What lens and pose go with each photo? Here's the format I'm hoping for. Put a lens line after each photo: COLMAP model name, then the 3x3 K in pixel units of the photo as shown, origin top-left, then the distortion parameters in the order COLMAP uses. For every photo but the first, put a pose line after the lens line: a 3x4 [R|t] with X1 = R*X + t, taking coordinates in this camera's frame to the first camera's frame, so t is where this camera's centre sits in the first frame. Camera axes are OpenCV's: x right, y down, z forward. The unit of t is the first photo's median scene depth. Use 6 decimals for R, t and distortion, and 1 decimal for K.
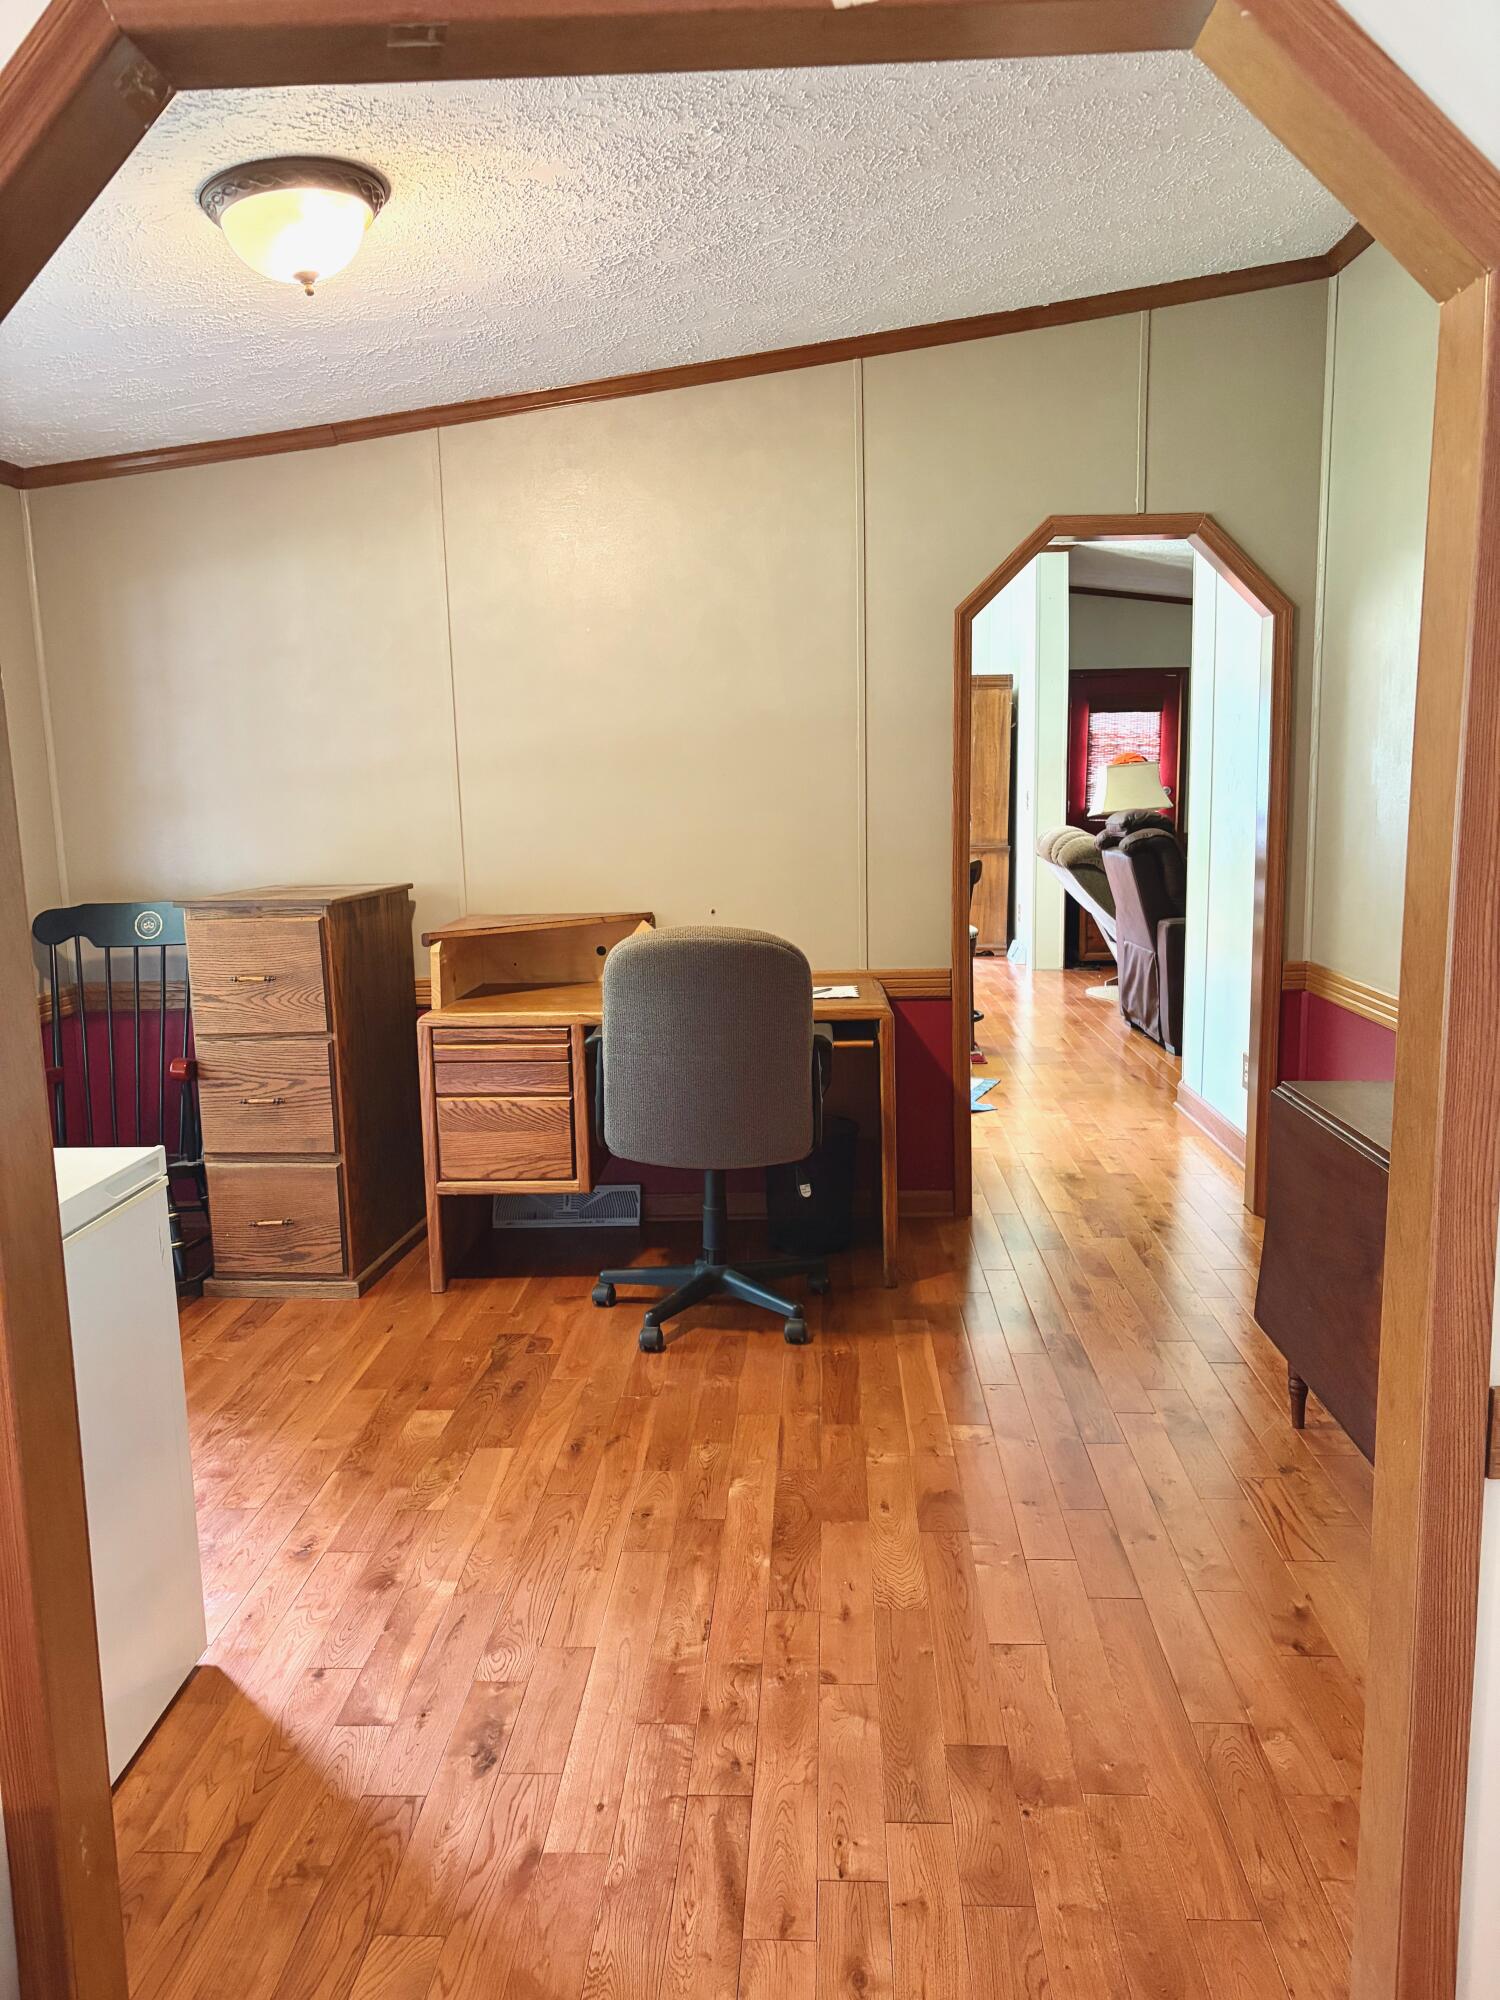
lens RADIAL K [[1516.8, 0, 743.7], [0, 1516.8, 1003.1], [0, 0, 1]] dist [0.053216, -0.049875]
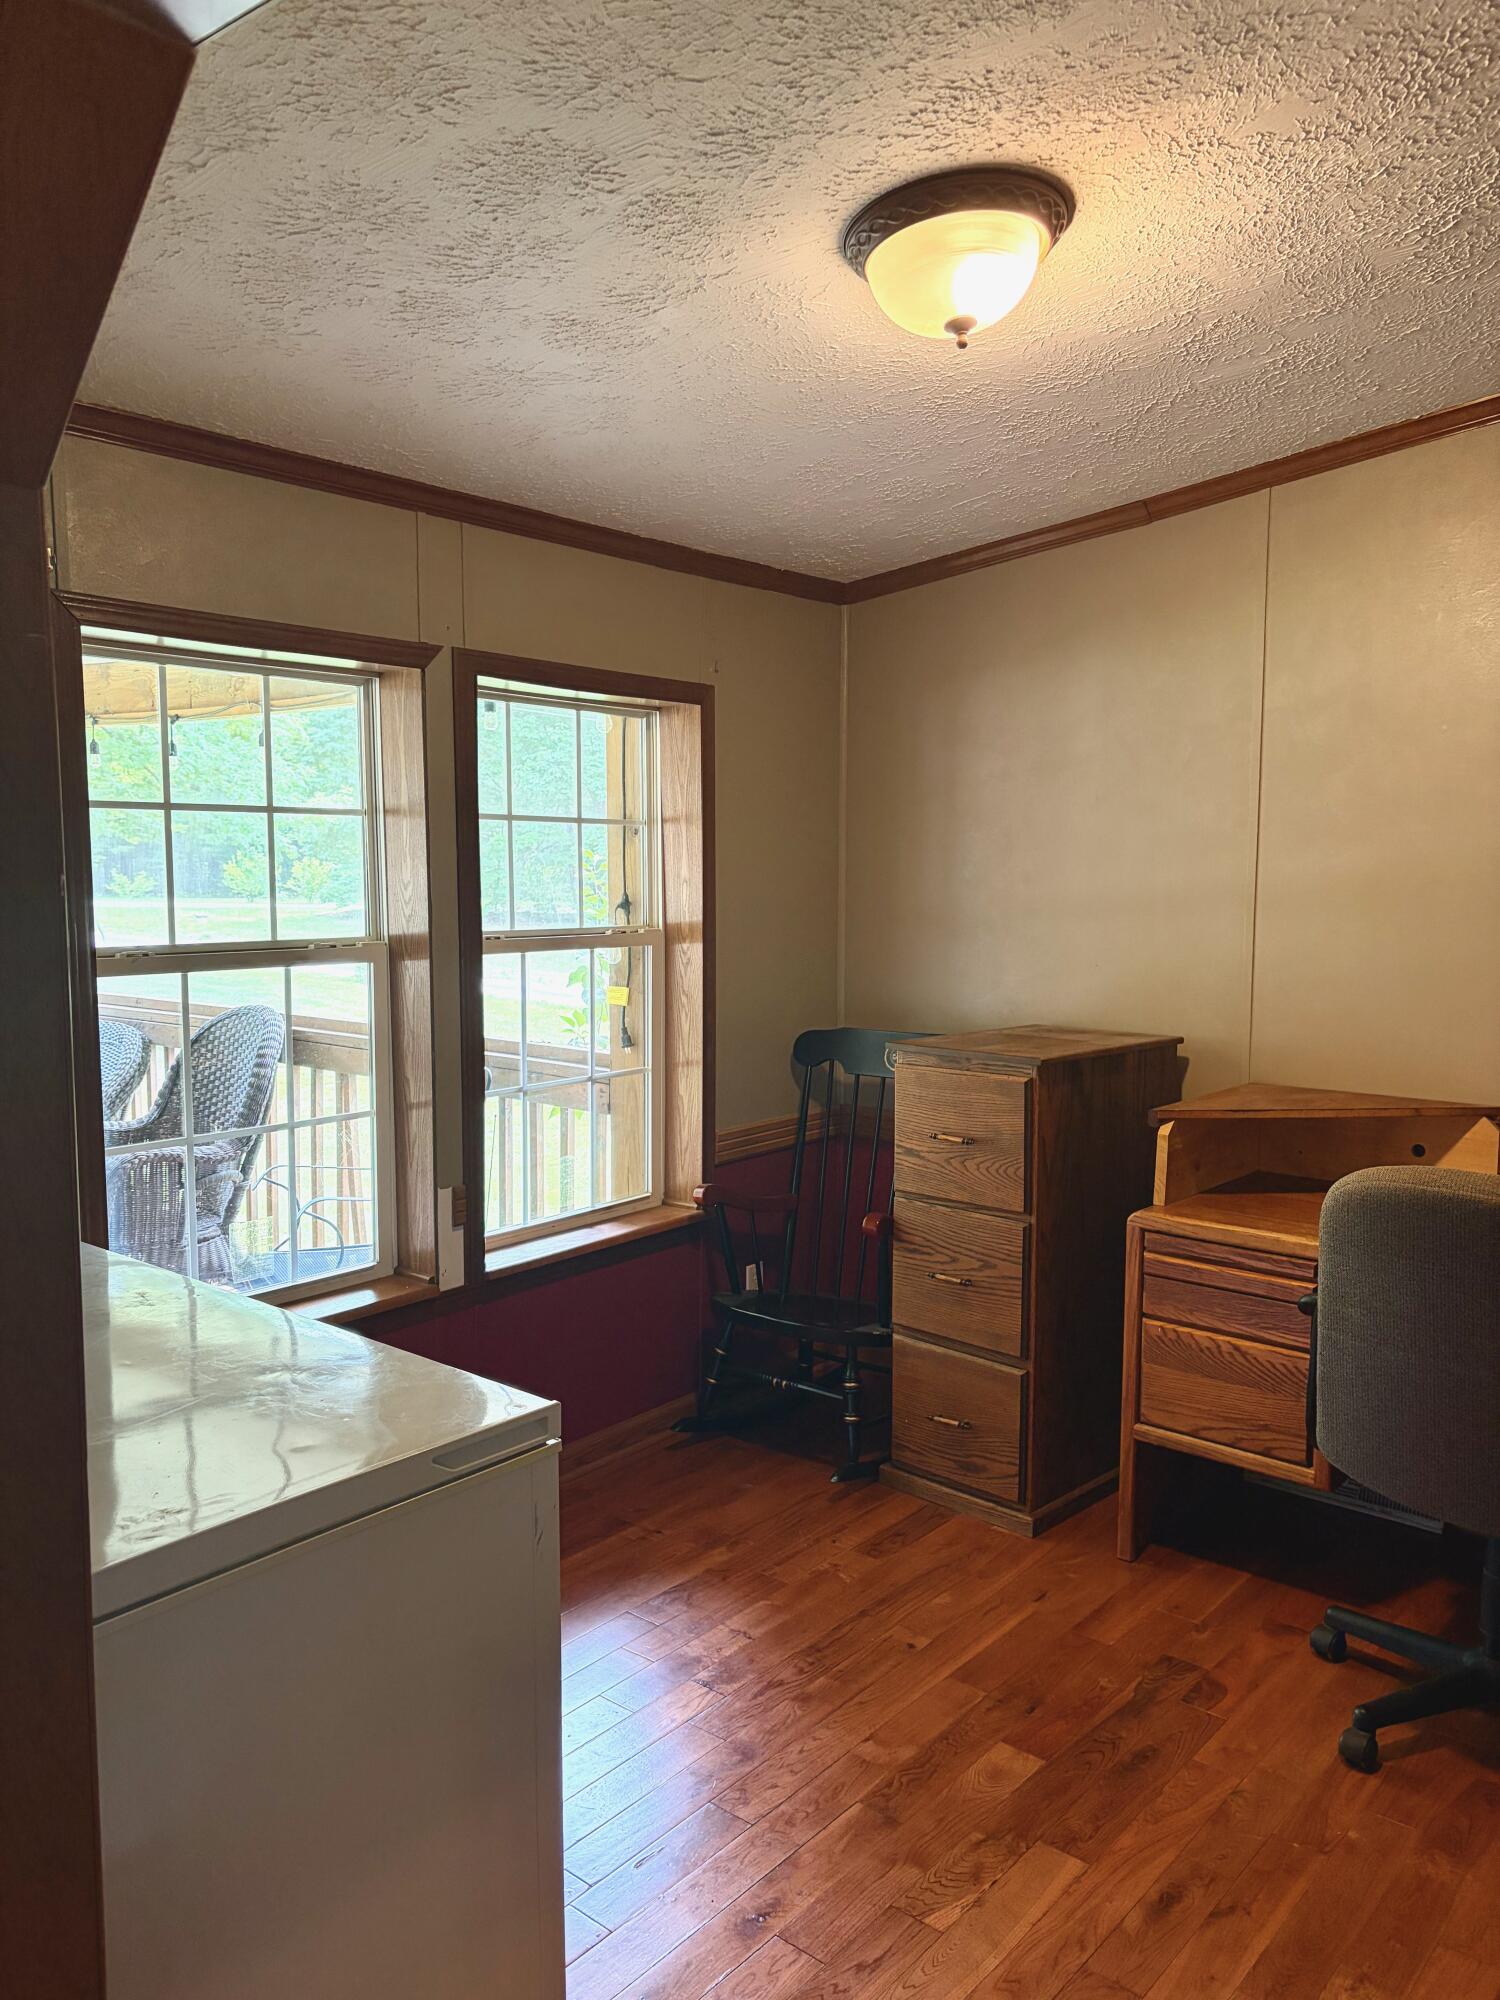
lens RADIAL K [[1516.8, 0, 743.7], [0, 1516.8, 1003.1], [0, 0, 1]] dist [0.053216, -0.049875]
pose [[0.797352, 0.084263, -0.597603, 0.096432], [-0.114025, 0.993405, -0.012065, -0.068955], [0.592644, 0.077762, 0.801702, 0.224644]]
